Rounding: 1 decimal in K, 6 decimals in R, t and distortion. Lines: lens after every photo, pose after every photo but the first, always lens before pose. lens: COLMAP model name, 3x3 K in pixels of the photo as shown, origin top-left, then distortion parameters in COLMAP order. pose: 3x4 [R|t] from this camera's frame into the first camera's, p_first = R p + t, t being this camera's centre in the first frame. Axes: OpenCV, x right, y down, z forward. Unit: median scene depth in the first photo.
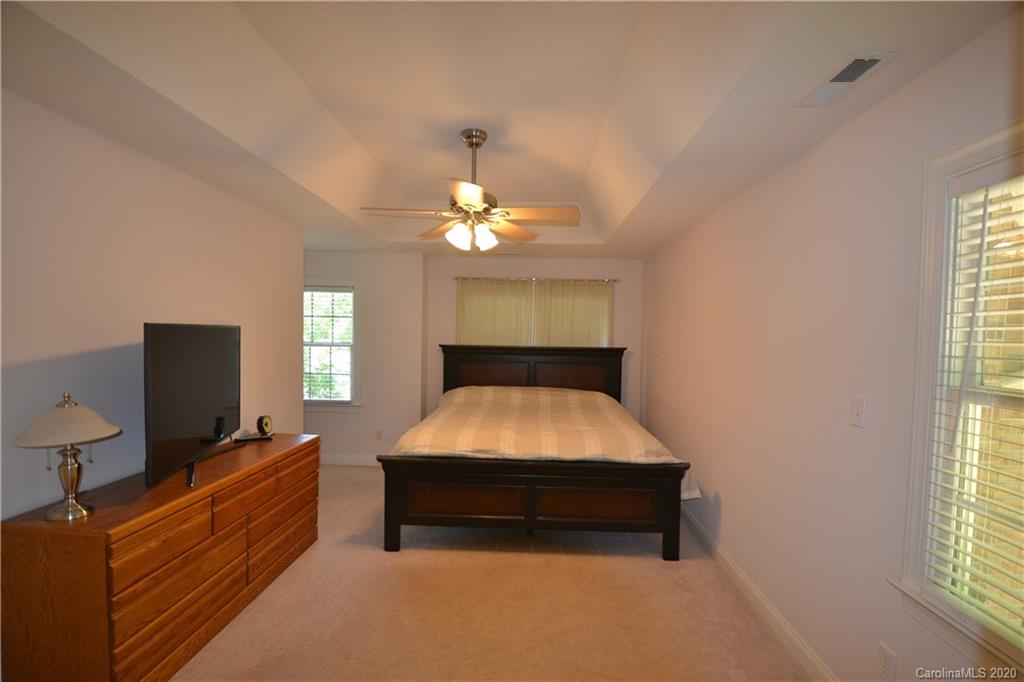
lens RADIAL K [[454.9, 0, 516.8], [0, 454.9, 354.0], [0, 0, 1]] dist [0.027022, -0.028321]
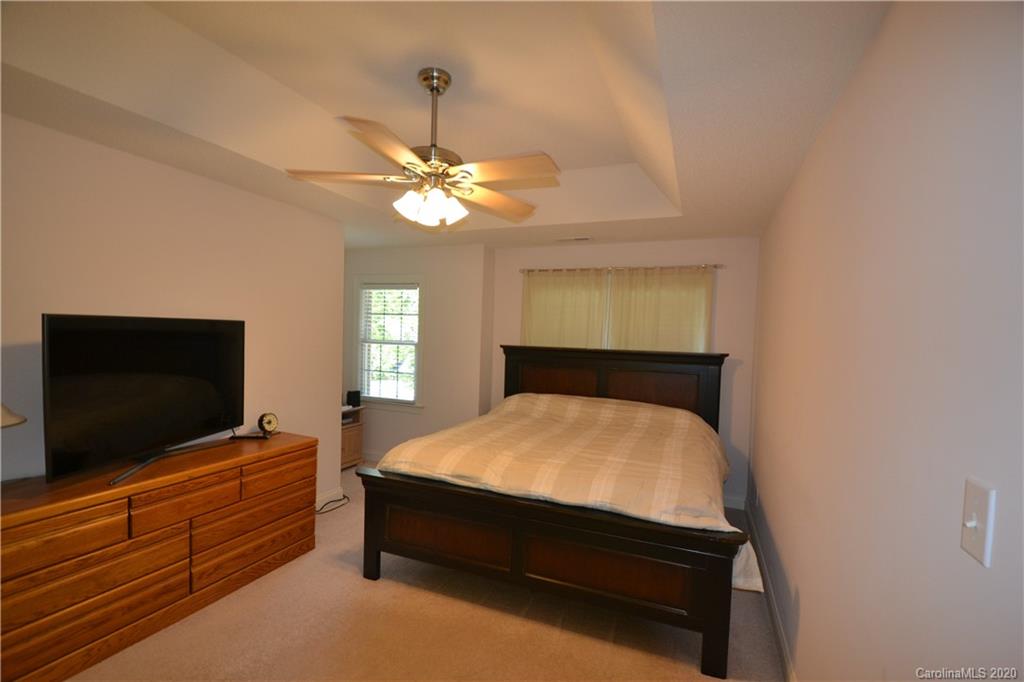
lens RADIAL K [[454.9, 0, 516.8], [0, 454.9, 354.0], [0, 0, 1]] dist [0.027022, -0.028321]
pose [[0.937728, 0.026735, -0.346340, 0.282268], [-0.028291, 0.999600, 0.000563, -0.006840], [0.346216, 0.009271, 0.938109, 0.272811]]
